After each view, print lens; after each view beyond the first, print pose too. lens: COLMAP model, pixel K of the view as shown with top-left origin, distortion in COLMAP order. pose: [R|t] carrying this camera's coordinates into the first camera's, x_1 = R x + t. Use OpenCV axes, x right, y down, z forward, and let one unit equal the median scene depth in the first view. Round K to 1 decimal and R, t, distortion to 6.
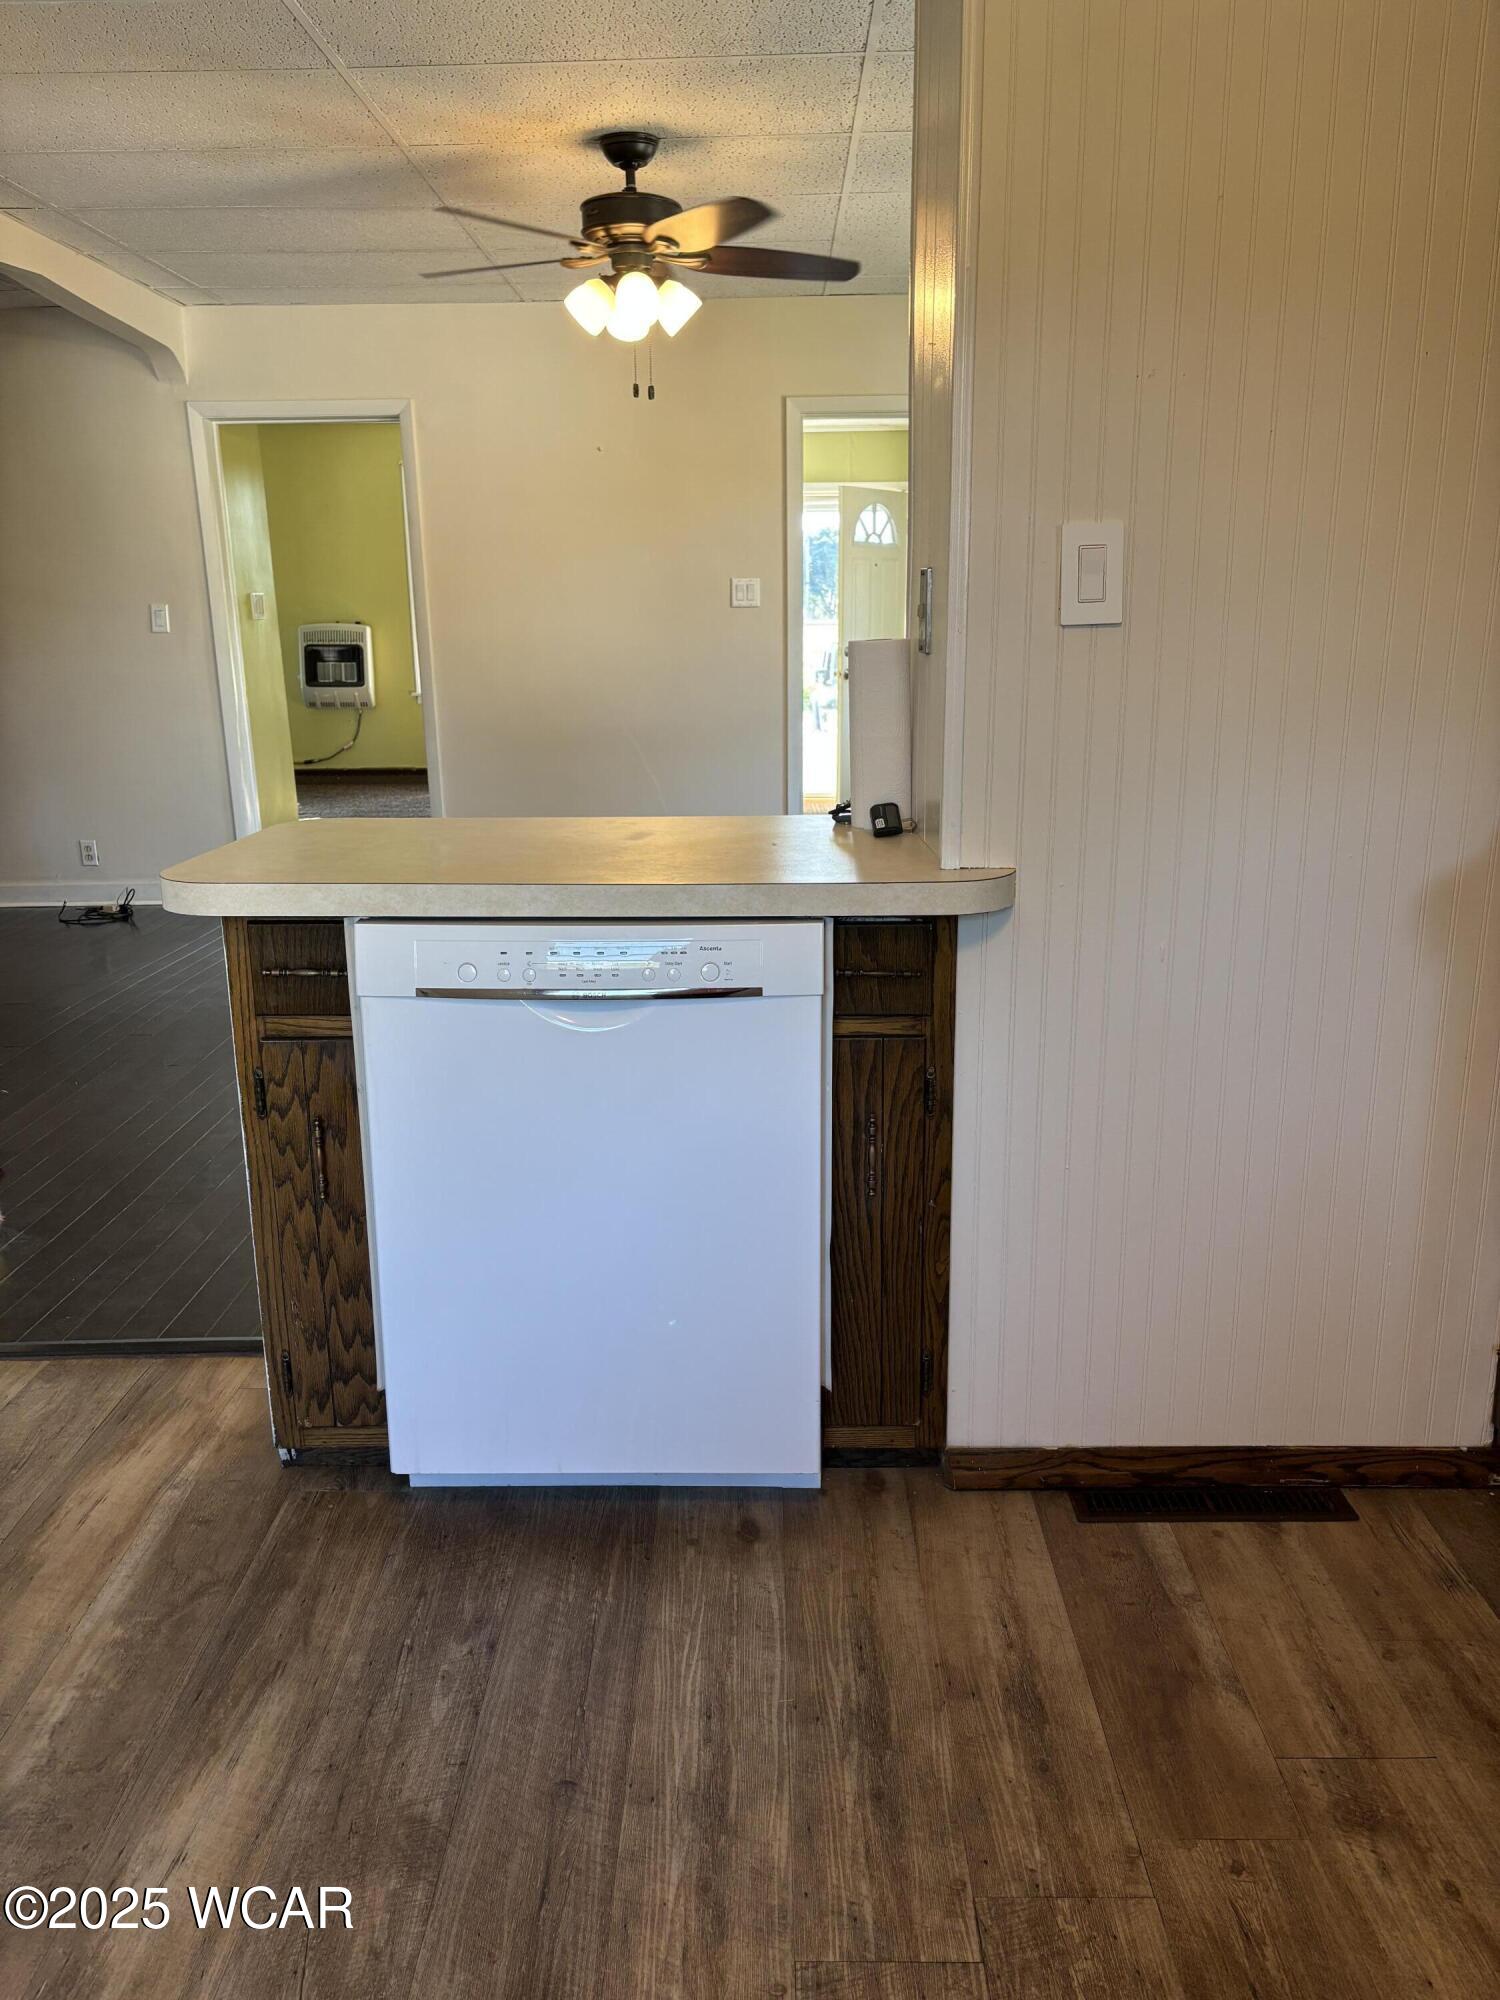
lens RADIAL K [[1511.8, 0, 738.6], [0, 1511.8, 1002.6], [0, 0, 1]] dist [0.023367, -0.002499]
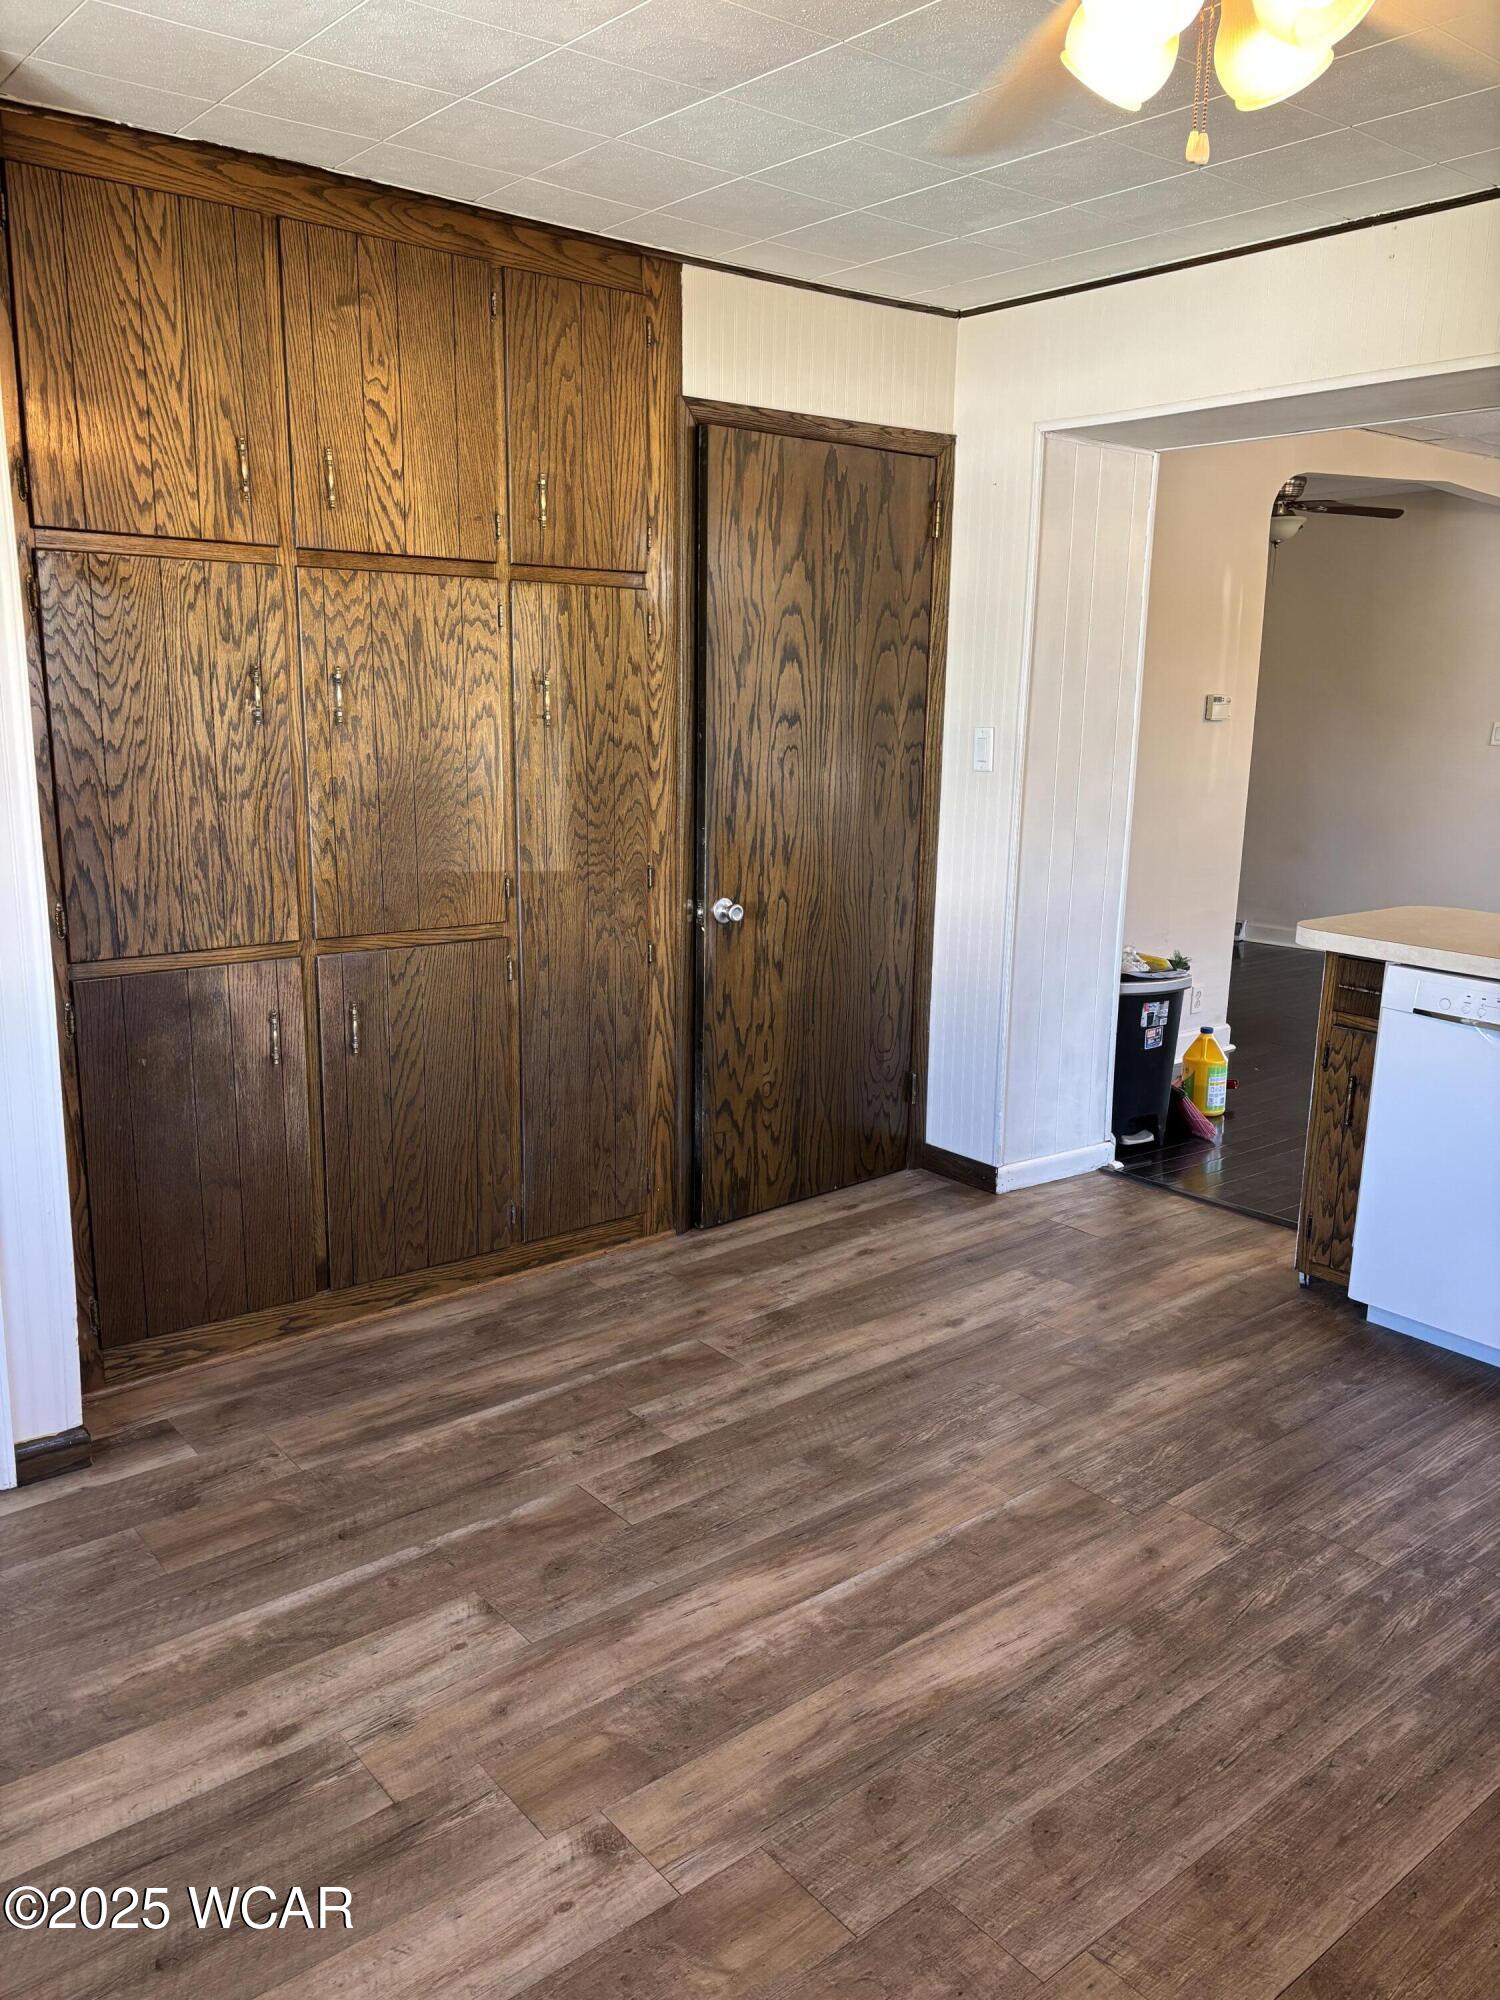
lens RADIAL K [[1511.8, 0, 746.1], [0, 1511.8, 999.7], [0, 0, 1]] dist [0.023367, -0.002499]
pose [[0.638484, 0.181053, -0.748036, 0.552385], [-0.218978, 0.974501, 0.048958, 0.058679], [0.737825, 0.132545, 0.661850, -0.647691]]
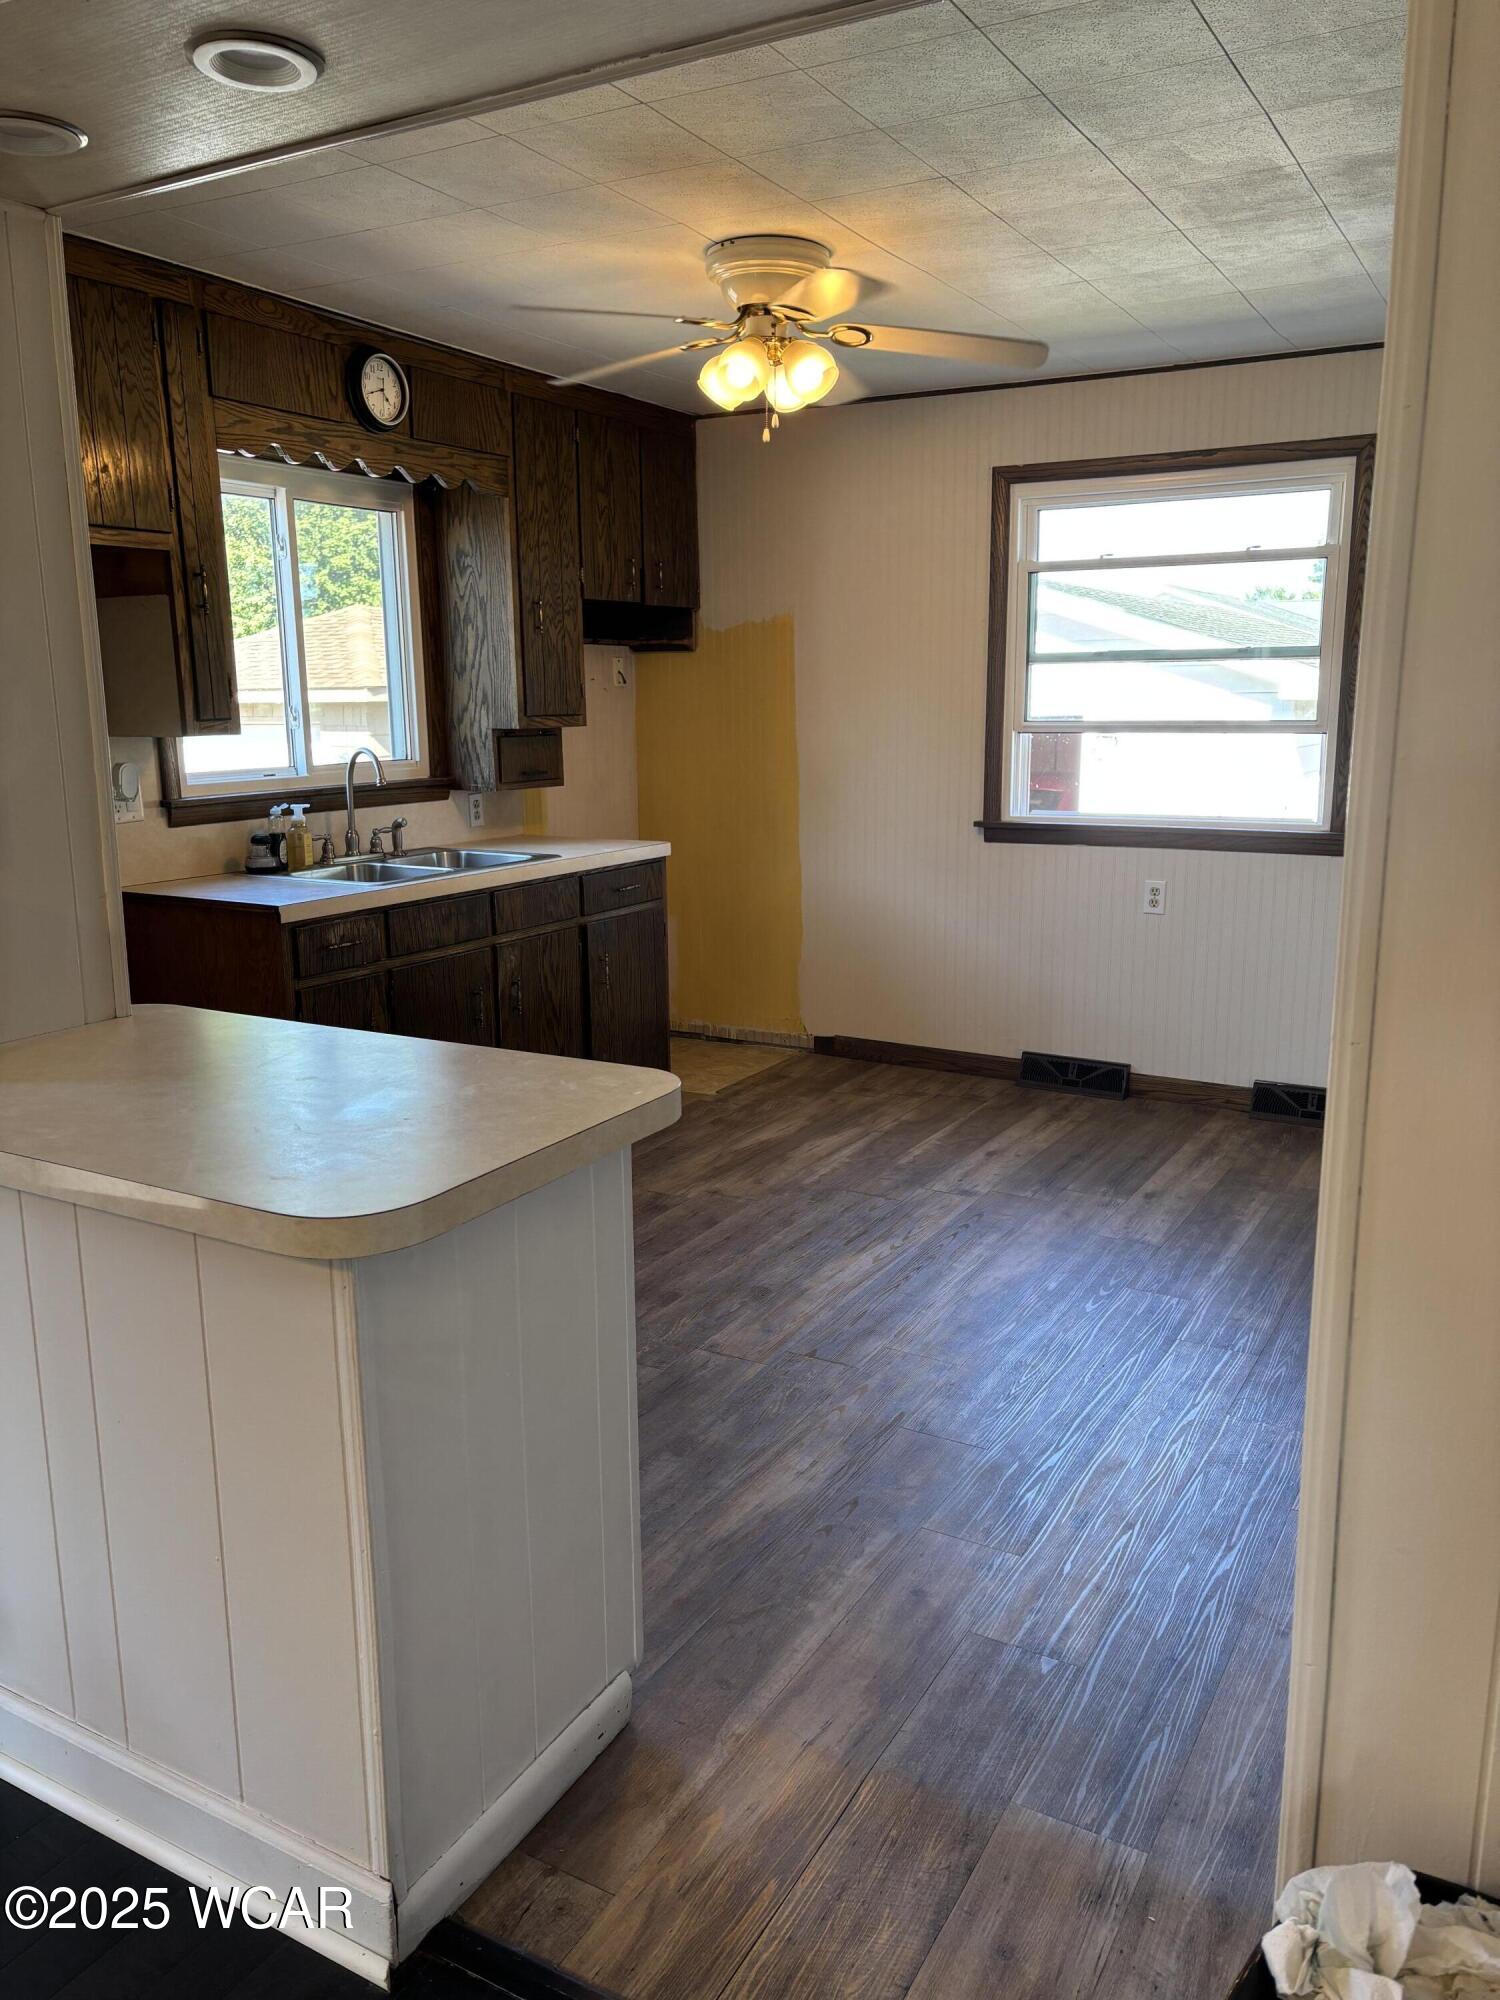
lens RADIAL K [[1511.8, 0, 749.1], [0, 1511.8, 1001.6], [0, 0, 1]] dist [0.023367, -0.002499]
pose [[-0.872659, -0.086547, 0.480599, -0.874323], [0.139934, 0.898577, 0.415907, -0.531457], [-0.467851, 0.430197, -0.772040, 1.687493]]
